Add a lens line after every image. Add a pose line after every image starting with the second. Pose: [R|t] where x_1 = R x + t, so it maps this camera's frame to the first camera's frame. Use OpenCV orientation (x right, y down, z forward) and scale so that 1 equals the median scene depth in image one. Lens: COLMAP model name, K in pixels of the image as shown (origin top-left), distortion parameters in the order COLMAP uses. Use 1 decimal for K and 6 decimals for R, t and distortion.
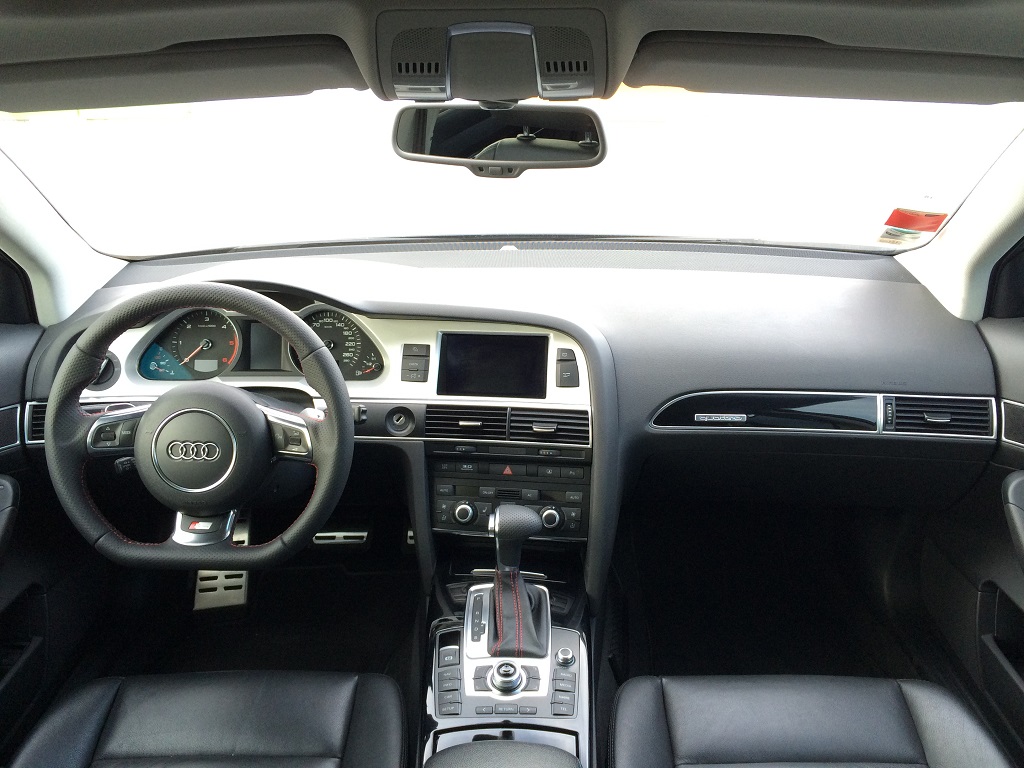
lens RADIAL K [[879.3, 0, 516.5], [0, 879.3, 387.3], [0, 0, 1]] dist [0.069344, -0.092915]
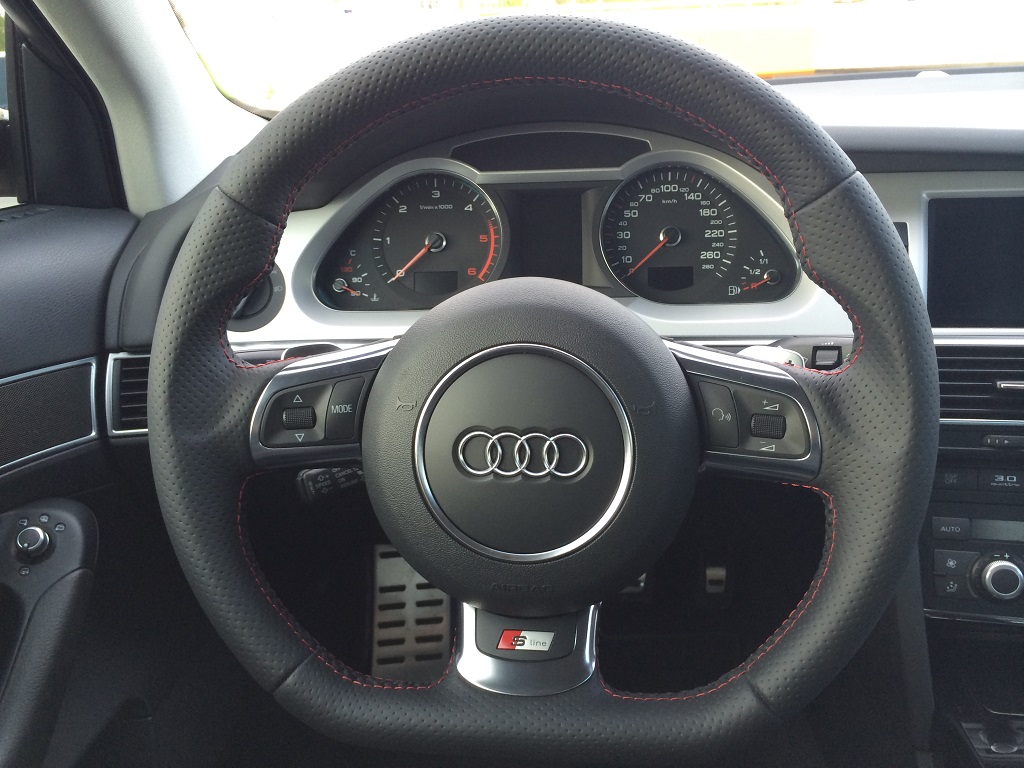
lens RADIAL K [[879.3, 0, 512.9], [0, 879.3, 388.8], [0, 0, 1]] dist [0.069344, -0.092915]
pose [[0.996163, -0.013231, -0.086506, -0.277033], [0.014913, 0.999712, 0.018824, 0.030135], [0.086232, -0.020042, 0.996073, 0.514617]]
